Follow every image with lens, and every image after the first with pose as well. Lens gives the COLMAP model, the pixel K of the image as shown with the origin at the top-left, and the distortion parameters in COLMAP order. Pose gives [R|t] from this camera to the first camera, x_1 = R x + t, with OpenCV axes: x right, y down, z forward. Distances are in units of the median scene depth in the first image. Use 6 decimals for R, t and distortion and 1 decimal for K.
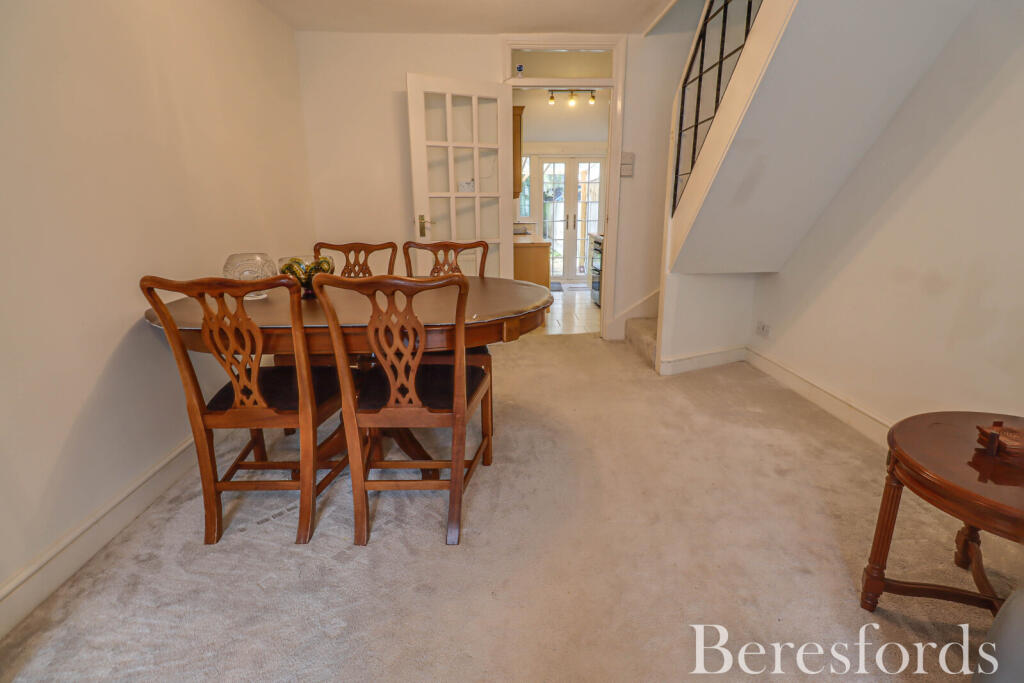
lens RADIAL K [[495.8, 0, 522.1], [0, 495.8, 323.2], [0, 0, 1]] dist [0.001367, -0.013775]
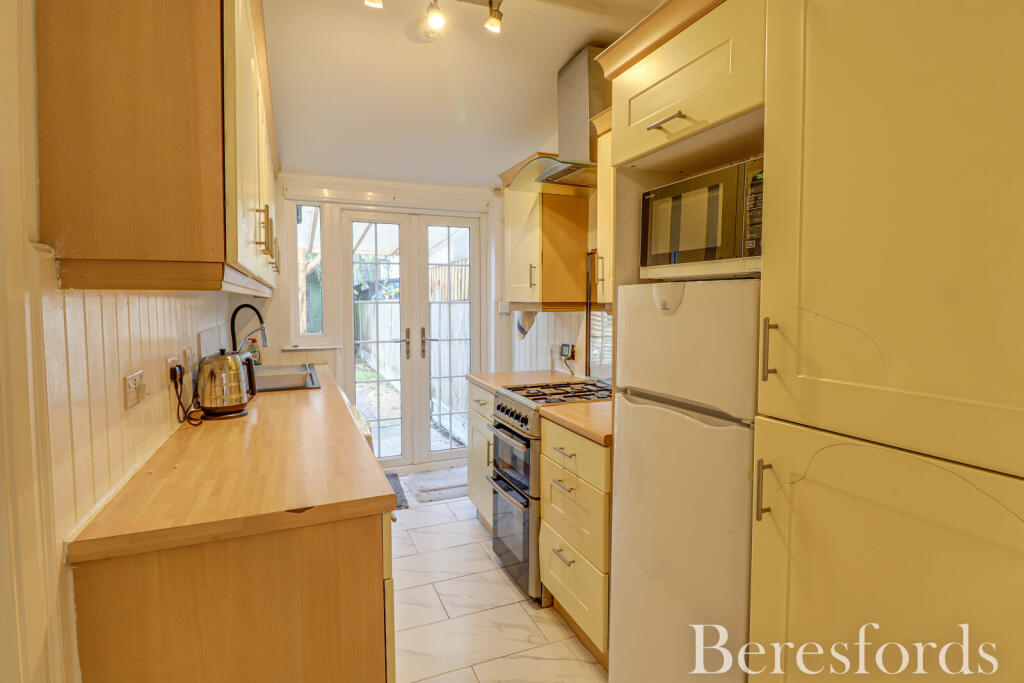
lens RADIAL K [[495.8, 0, 522.1], [0, 495.8, 323.2], [0, 0, 1]] dist [0.001367, -0.013775]
pose [[0.932903, -0.012476, 0.359911, 0.022767], [0.079905, 0.981660, -0.173088, -0.132505], [-0.351151, 0.190233, 0.916790, 0.525268]]
